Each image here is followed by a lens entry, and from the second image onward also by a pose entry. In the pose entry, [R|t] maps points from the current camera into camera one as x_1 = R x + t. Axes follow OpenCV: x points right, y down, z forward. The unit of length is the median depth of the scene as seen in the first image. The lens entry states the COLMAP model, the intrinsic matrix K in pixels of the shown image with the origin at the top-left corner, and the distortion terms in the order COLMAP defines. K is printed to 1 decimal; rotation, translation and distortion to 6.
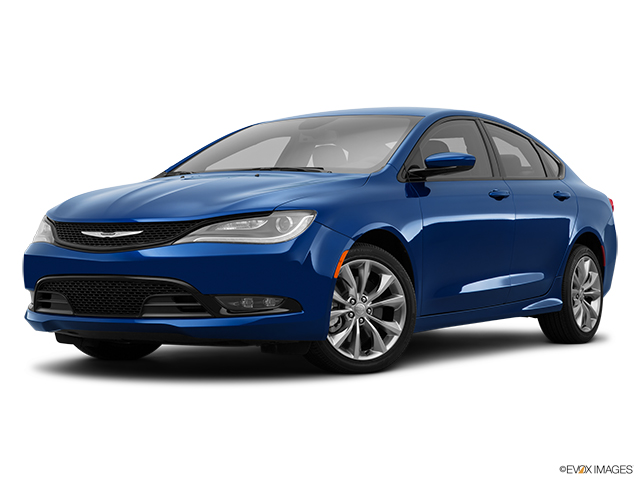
lens RADIAL K [[1278.2, 0, 315.0], [0, 1278.2, 236.8], [0, 0, 1]] dist [0.158295, 0.000000]
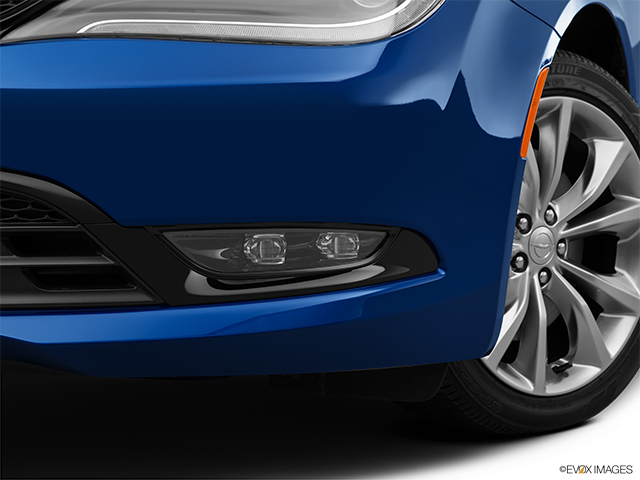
lens RADIAL K [[1542.8, 0, 317.4], [0, 1542.8, 240.1], [0, 0, 1]] dist [0.359315, 0.000000]
pose [[0.982732, -0.019577, 0.183997, -0.099205], [-0.001487, 0.993520, 0.113648, 0.008688], [-0.185029, -0.111959, 0.976335, 0.608386]]
